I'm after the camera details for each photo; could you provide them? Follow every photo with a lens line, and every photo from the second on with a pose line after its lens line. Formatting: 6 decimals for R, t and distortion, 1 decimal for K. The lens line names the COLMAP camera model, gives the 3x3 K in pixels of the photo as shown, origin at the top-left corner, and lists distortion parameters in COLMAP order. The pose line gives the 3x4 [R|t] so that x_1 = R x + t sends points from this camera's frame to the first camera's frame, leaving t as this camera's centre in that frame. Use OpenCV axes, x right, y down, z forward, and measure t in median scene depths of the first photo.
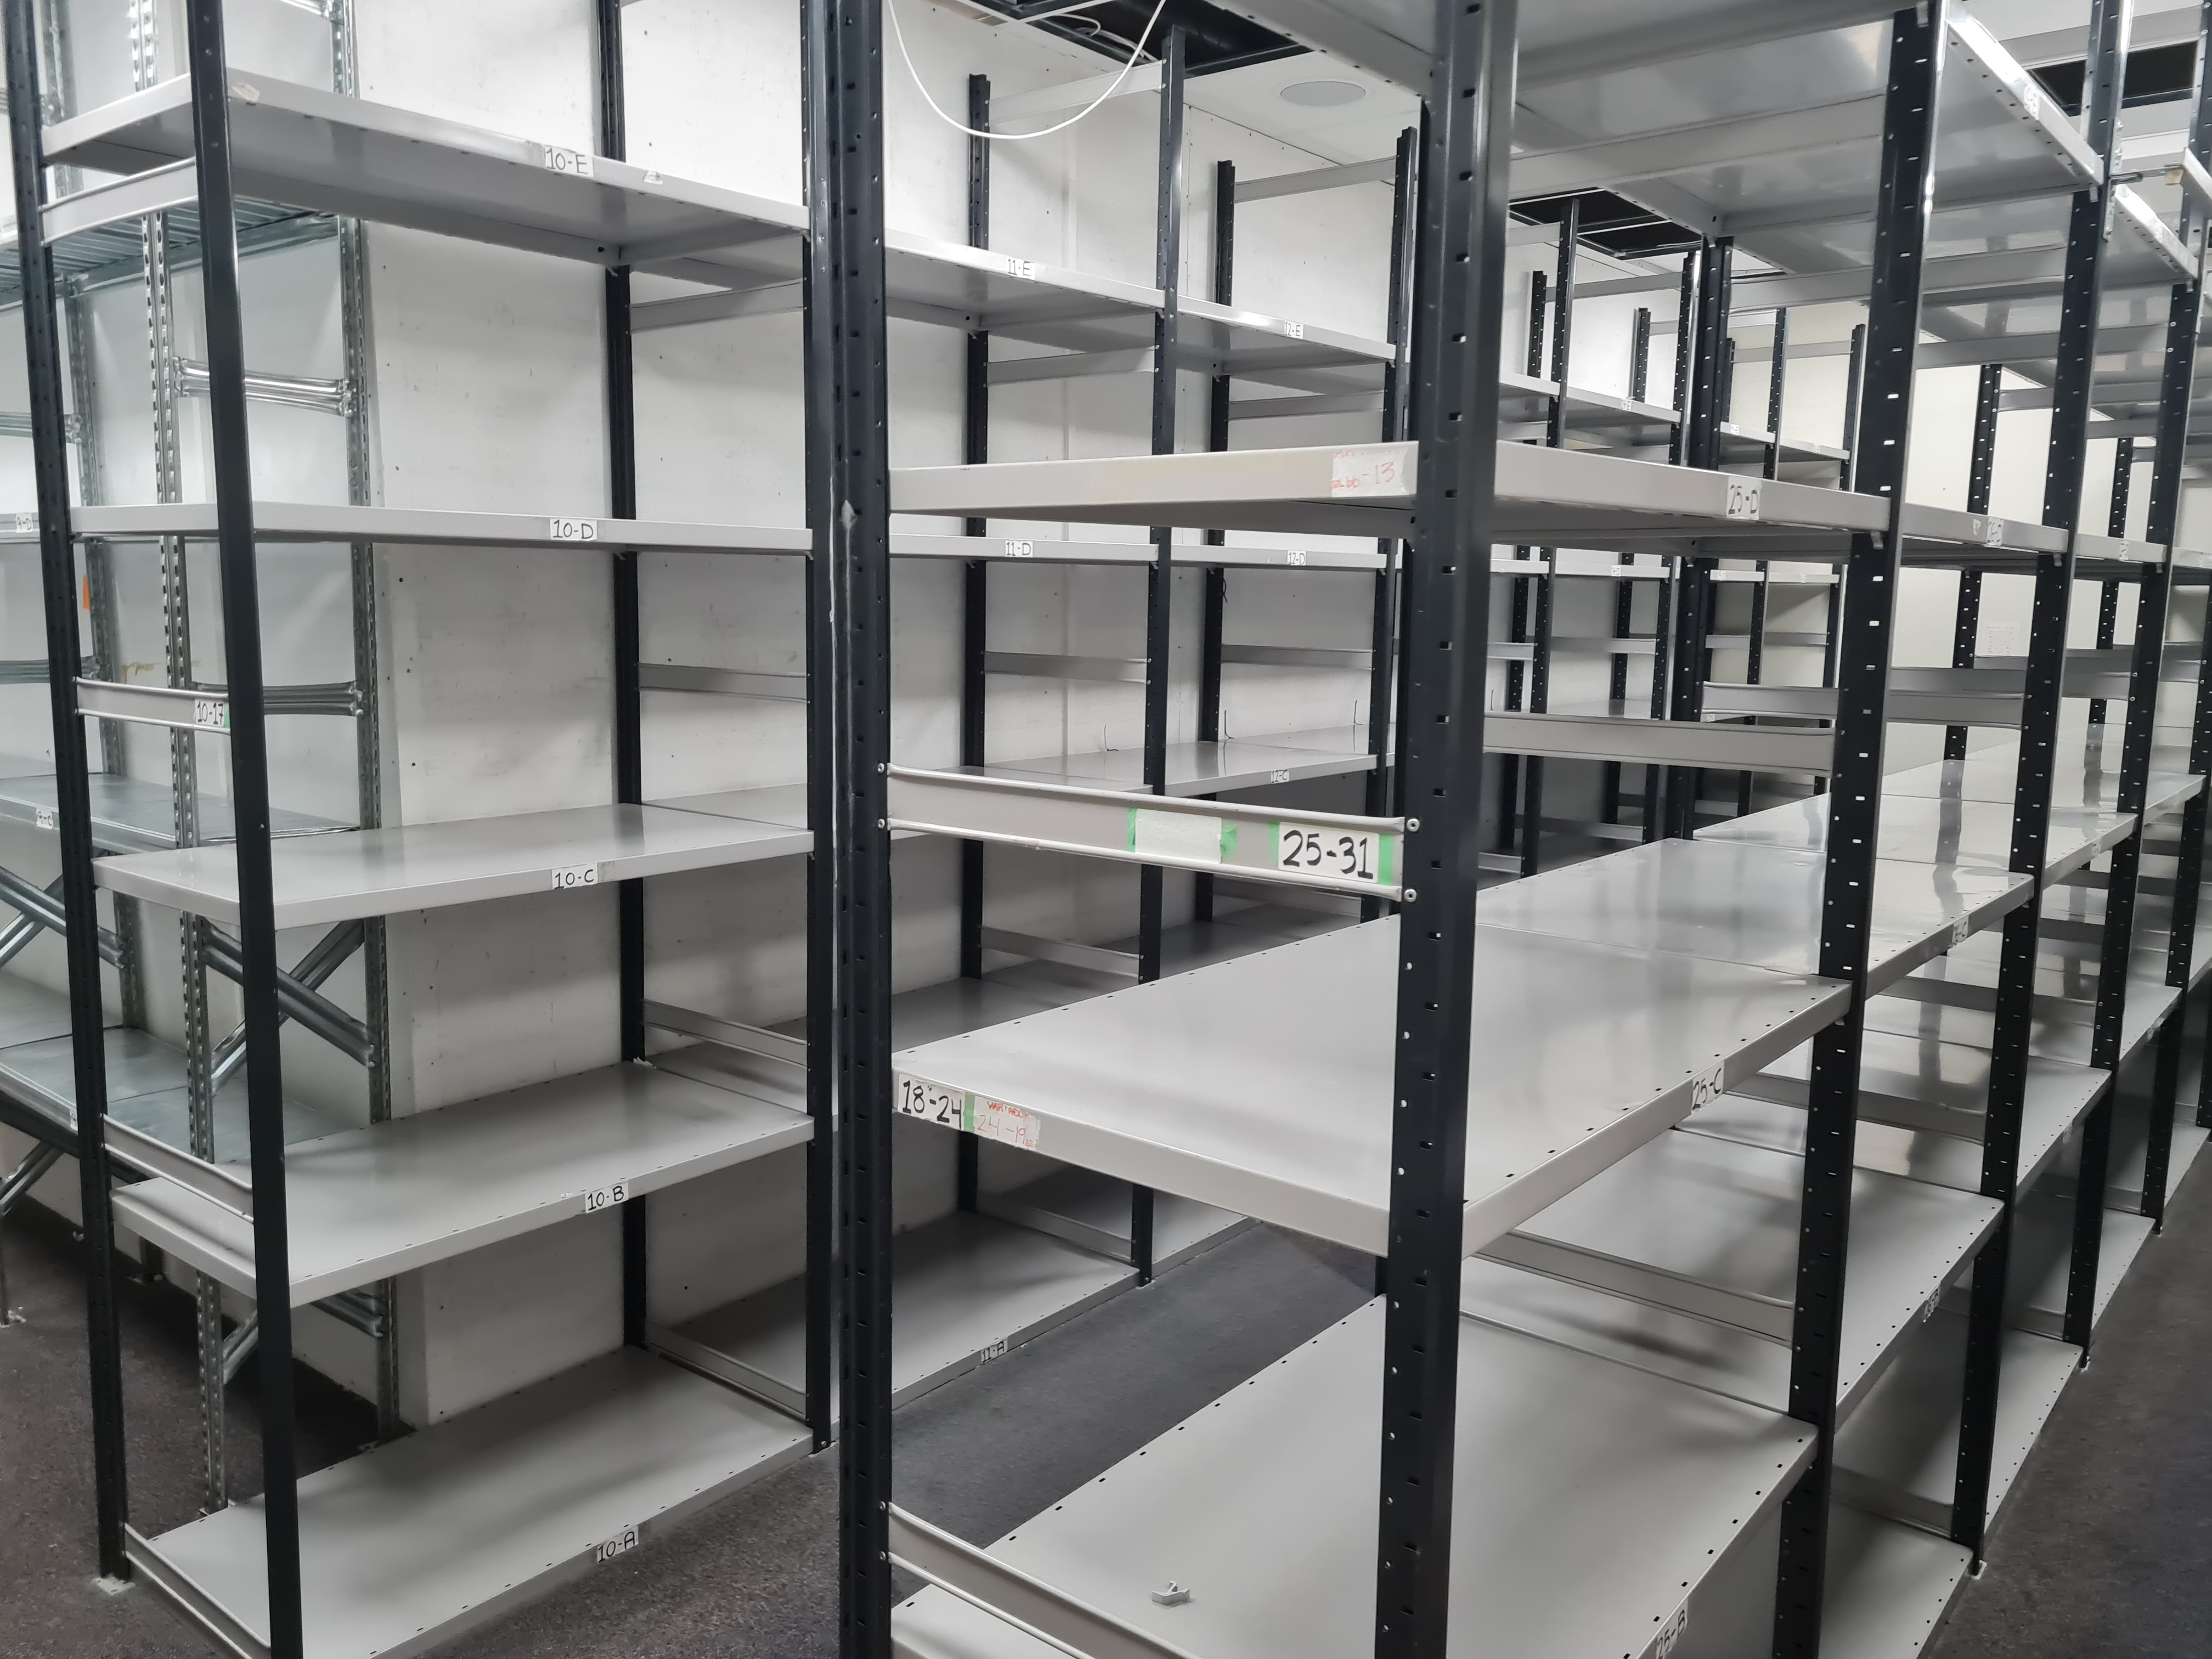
lens RADIAL K [[1674.5, 0, 1129.6], [0, 1674.5, 842.1], [0, 0, 1]] dist [0.059981, -0.042965]
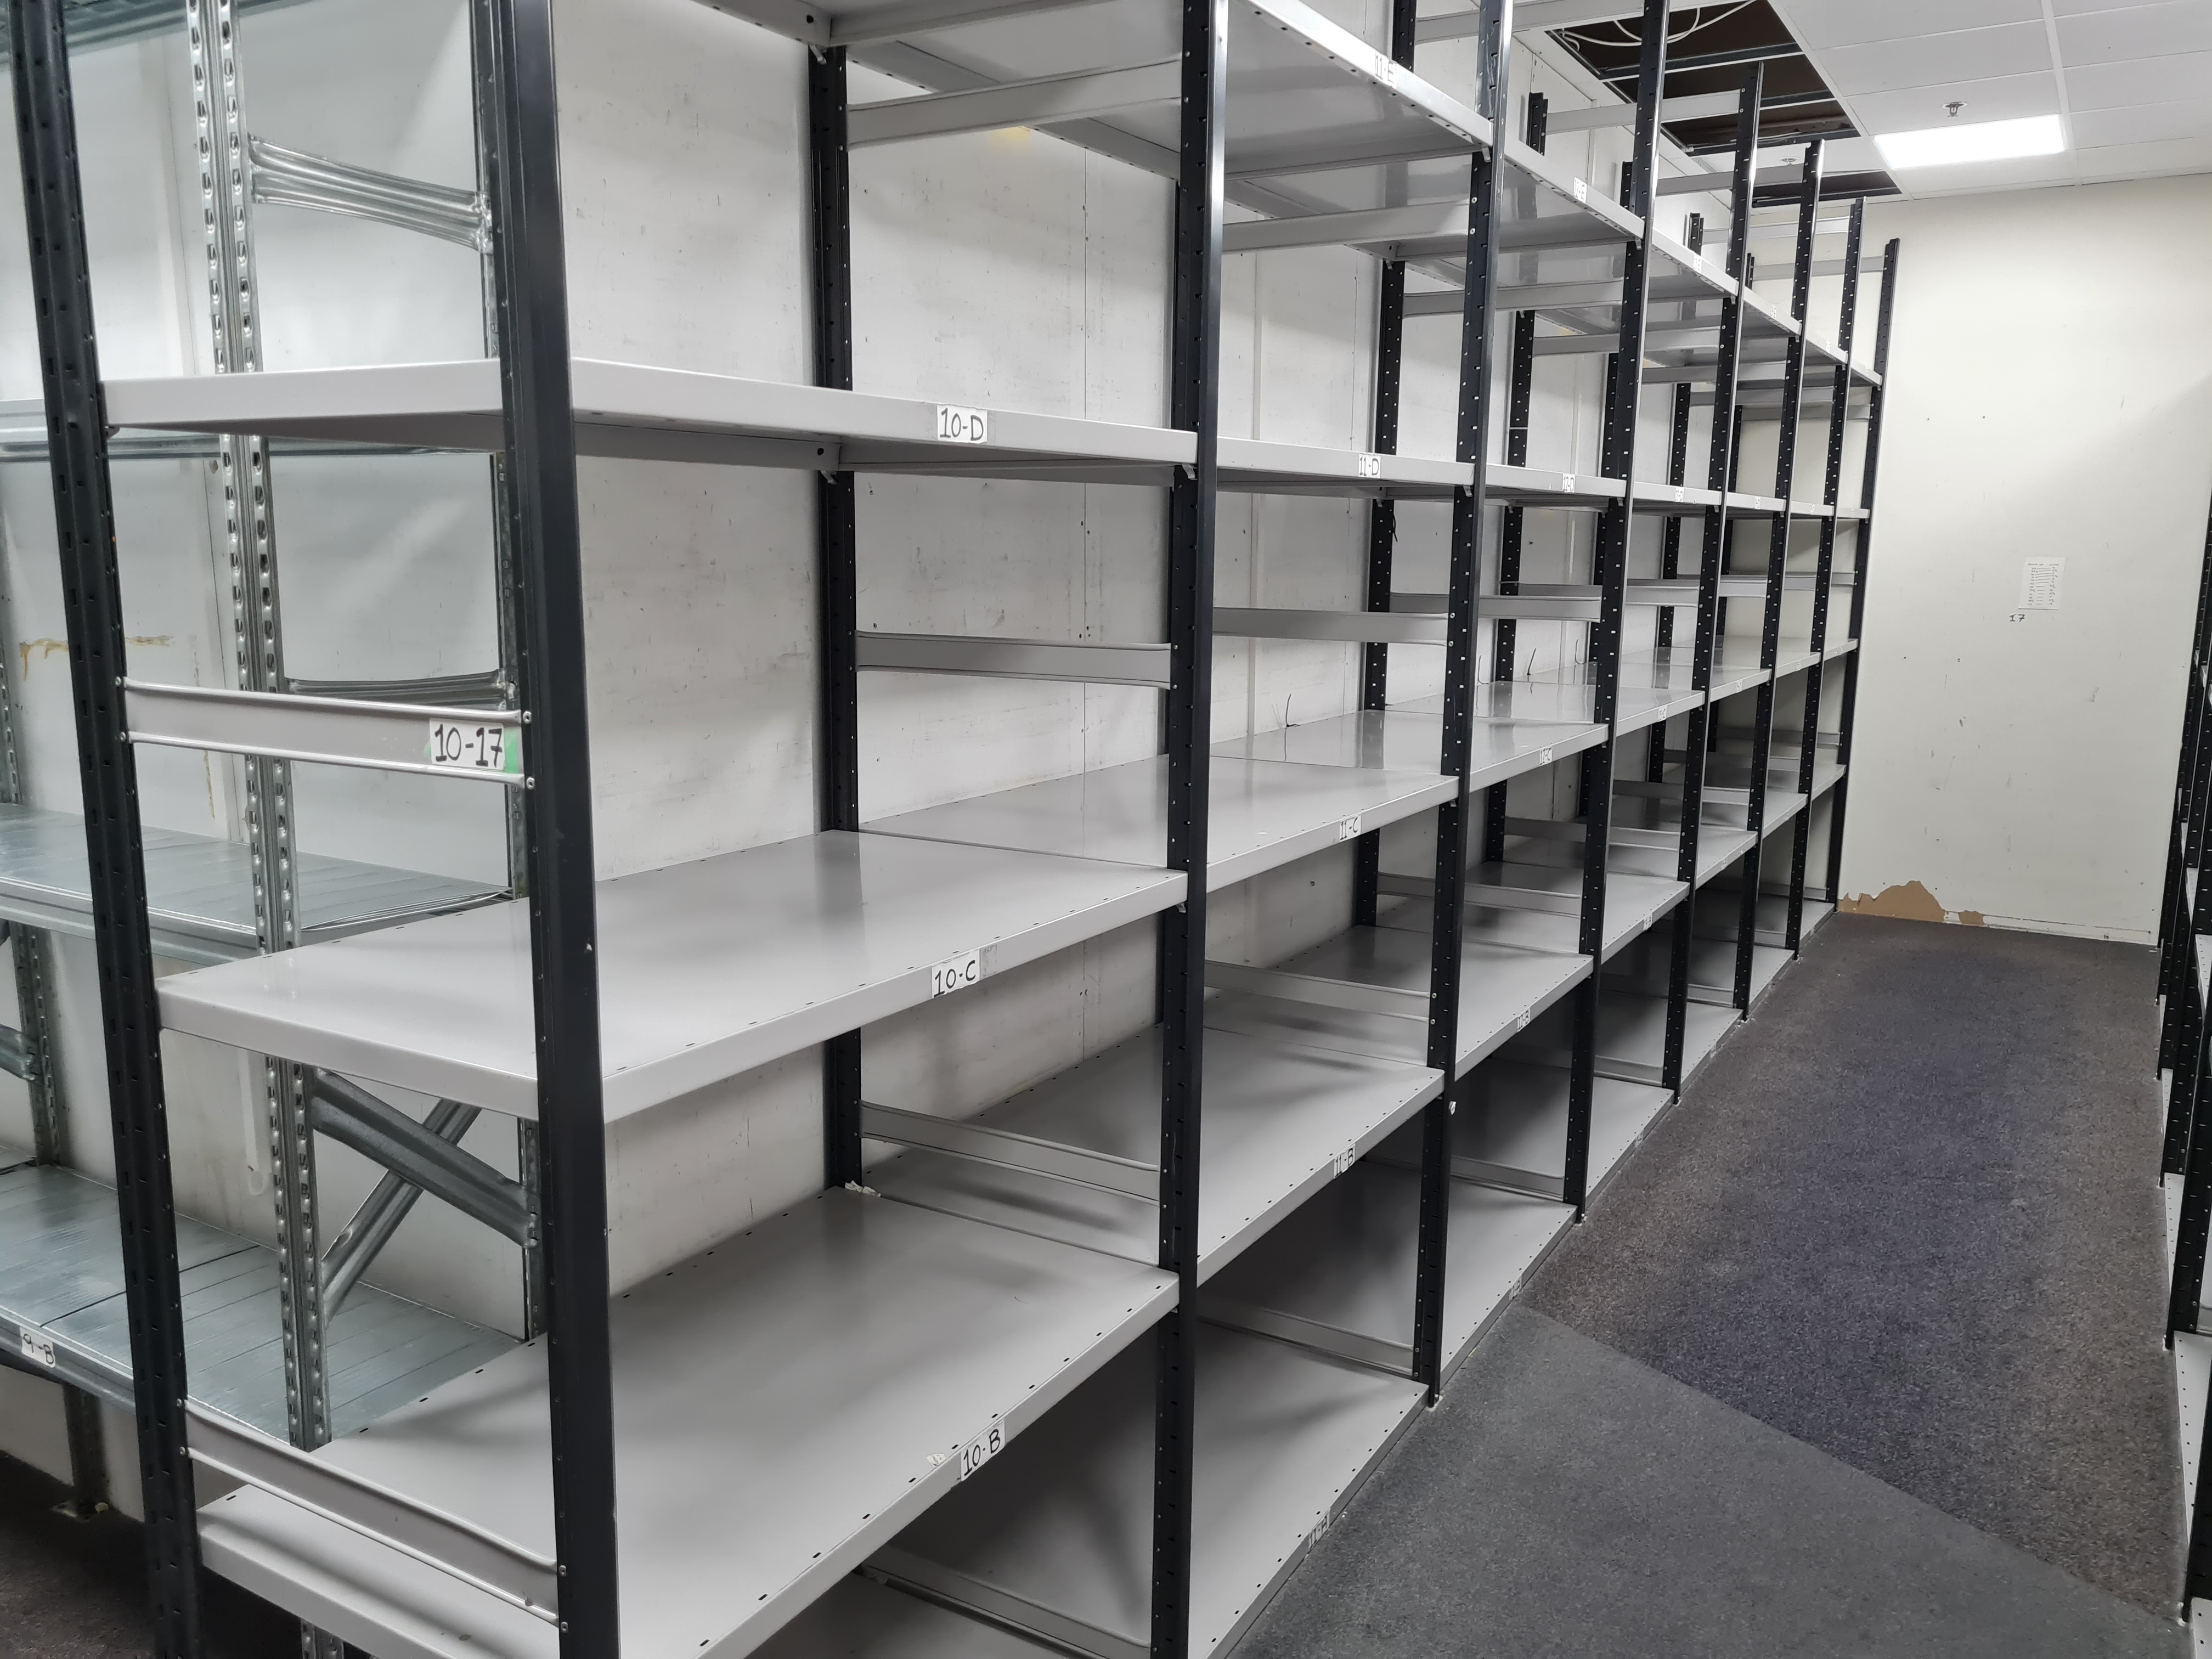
lens RADIAL K [[1635.6, 0, 1103.6], [0, 1635.6, 840.5], [0, 0, 1]] dist [0.060668, -0.050522]
pose [[0.988435, -0.032858, 0.148045, -0.330231], [0.027644, 0.998928, 0.037140, -0.046933], [-0.149107, -0.032618, 0.988283, 0.343581]]
